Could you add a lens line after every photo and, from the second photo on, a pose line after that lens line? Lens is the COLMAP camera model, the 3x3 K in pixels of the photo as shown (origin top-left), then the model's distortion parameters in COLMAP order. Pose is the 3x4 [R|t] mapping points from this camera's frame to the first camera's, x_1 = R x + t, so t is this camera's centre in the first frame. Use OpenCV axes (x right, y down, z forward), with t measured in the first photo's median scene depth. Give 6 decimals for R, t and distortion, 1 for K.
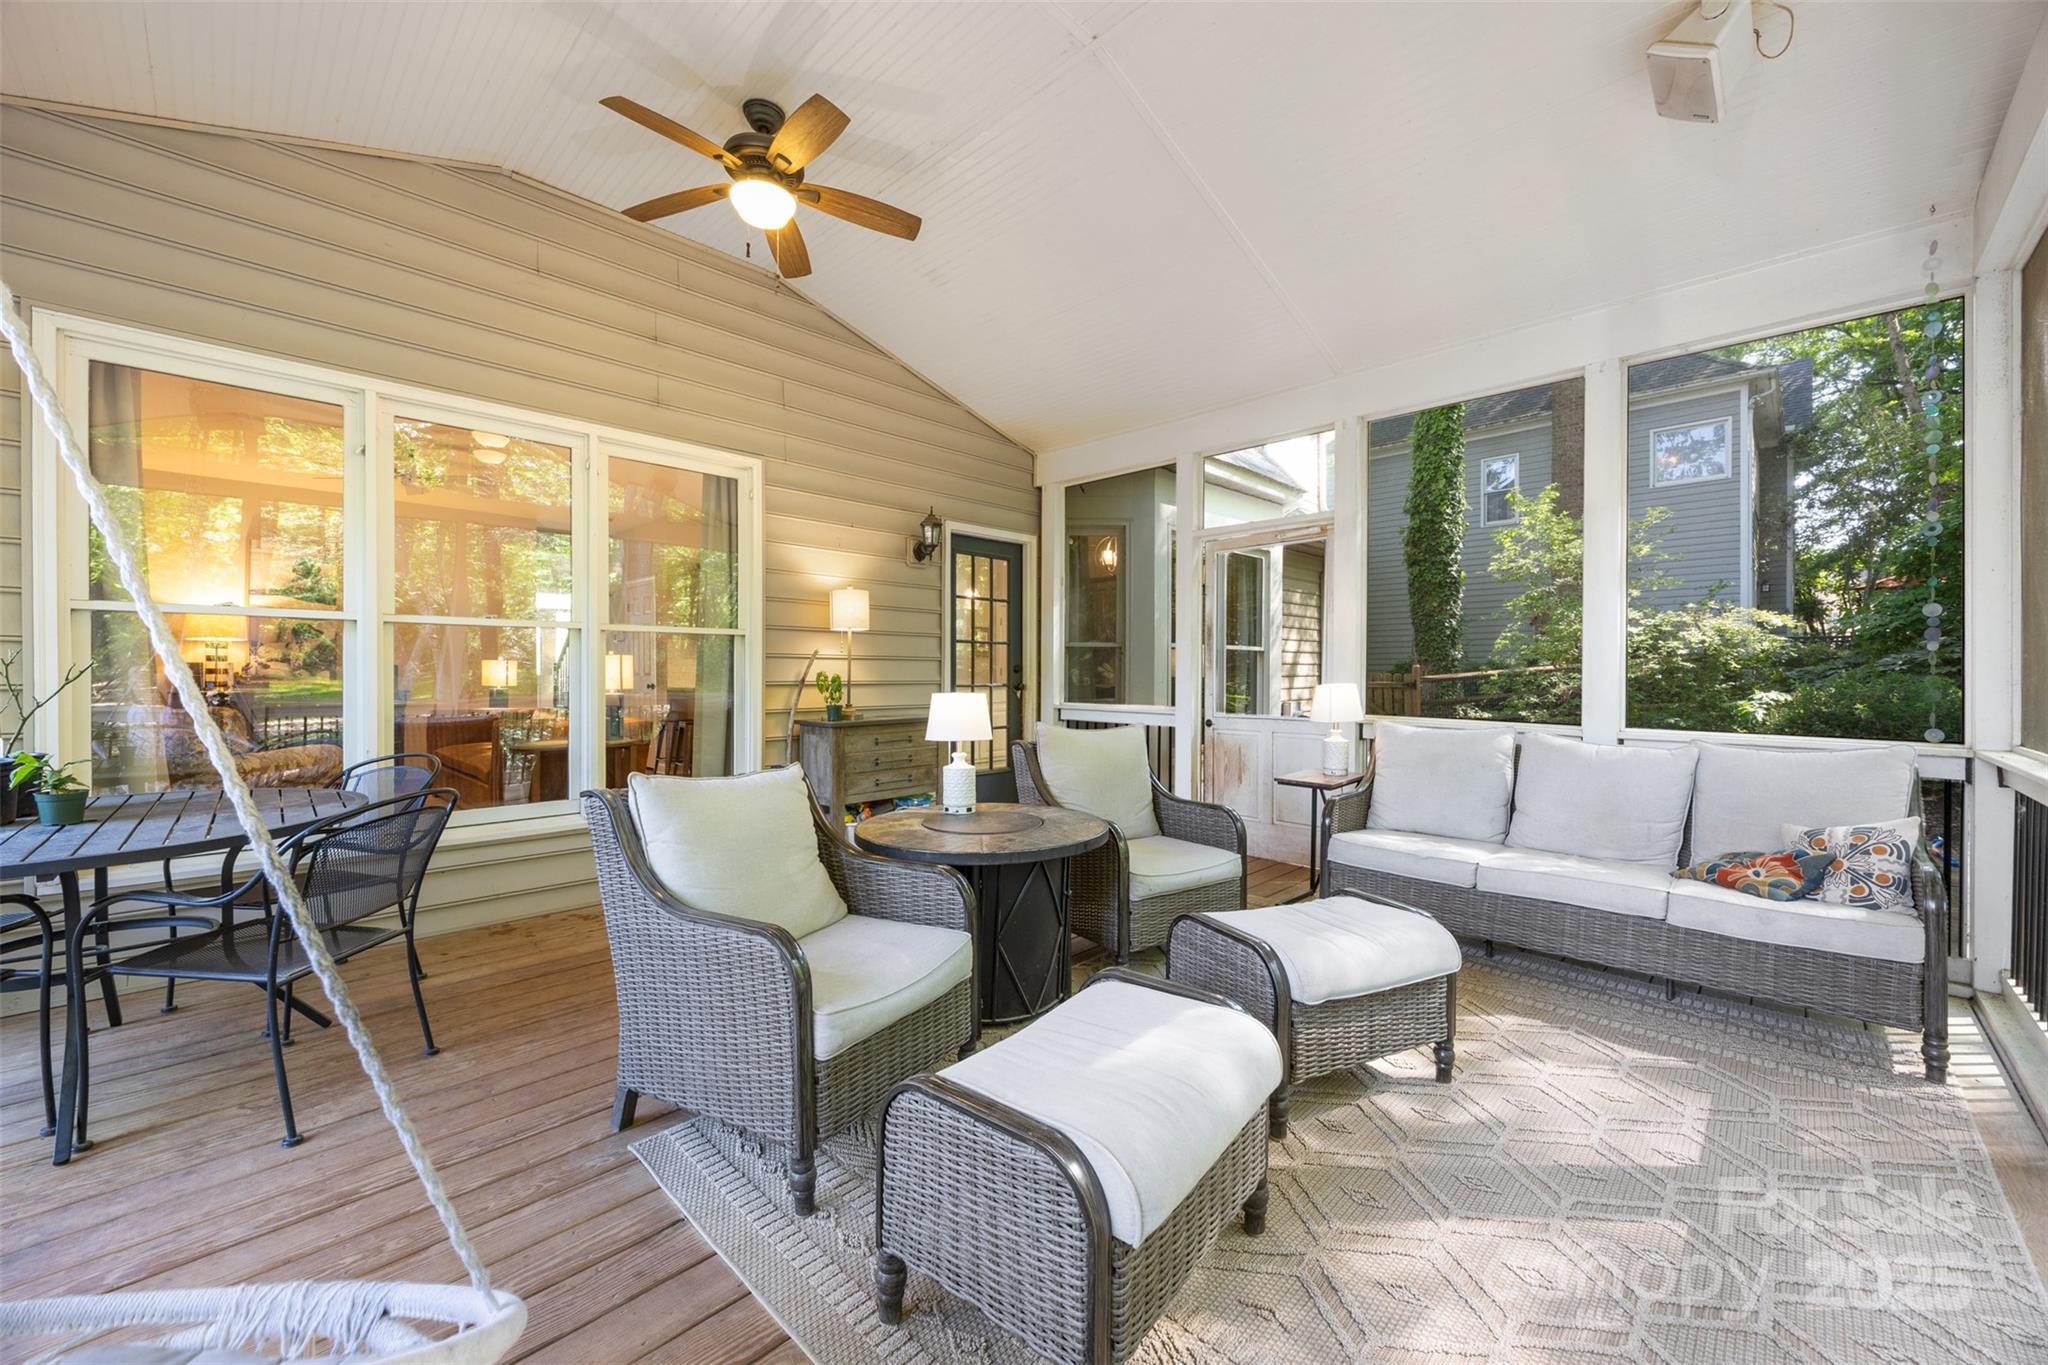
lens RADIAL K [[804.4, 0, 1041.7], [0, 804.4, 673.1], [0, 0, 1]] dist [0.010896, -0.000613]
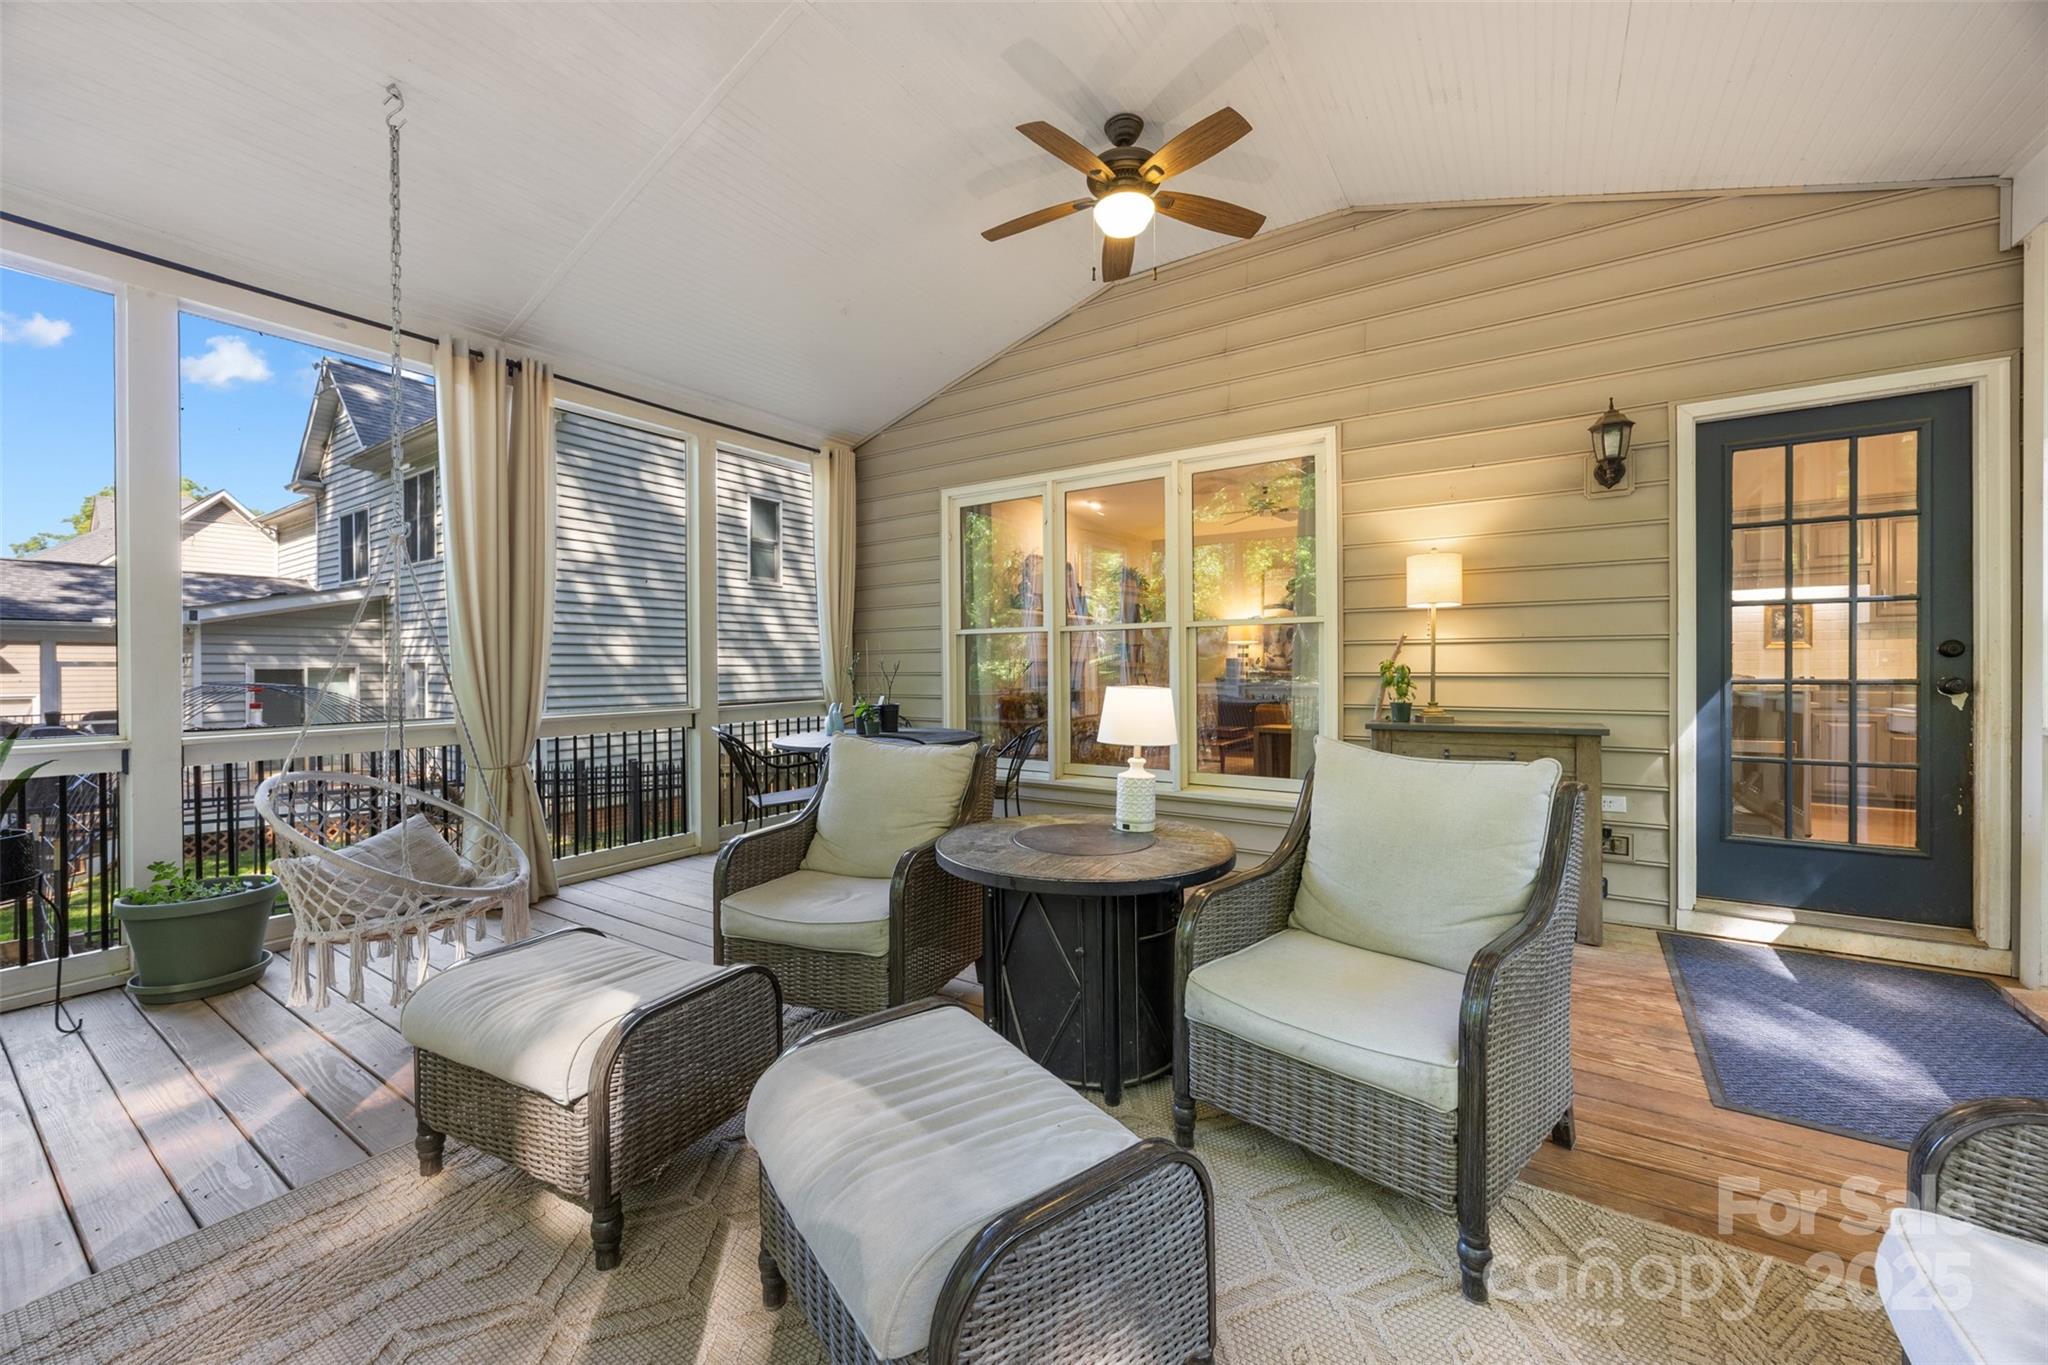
lens RADIAL K [[804.4, 0, 1017.7], [0, 804.4, 668.4], [0, 0, 1]] dist [0.010896, -0.000613]
pose [[0.169051, 0.000278, -0.985607, 0.456391], [0.006601, 0.999977, 0.001415, 0.001981], [0.985585, -0.006745, 0.169045, 0.474167]]
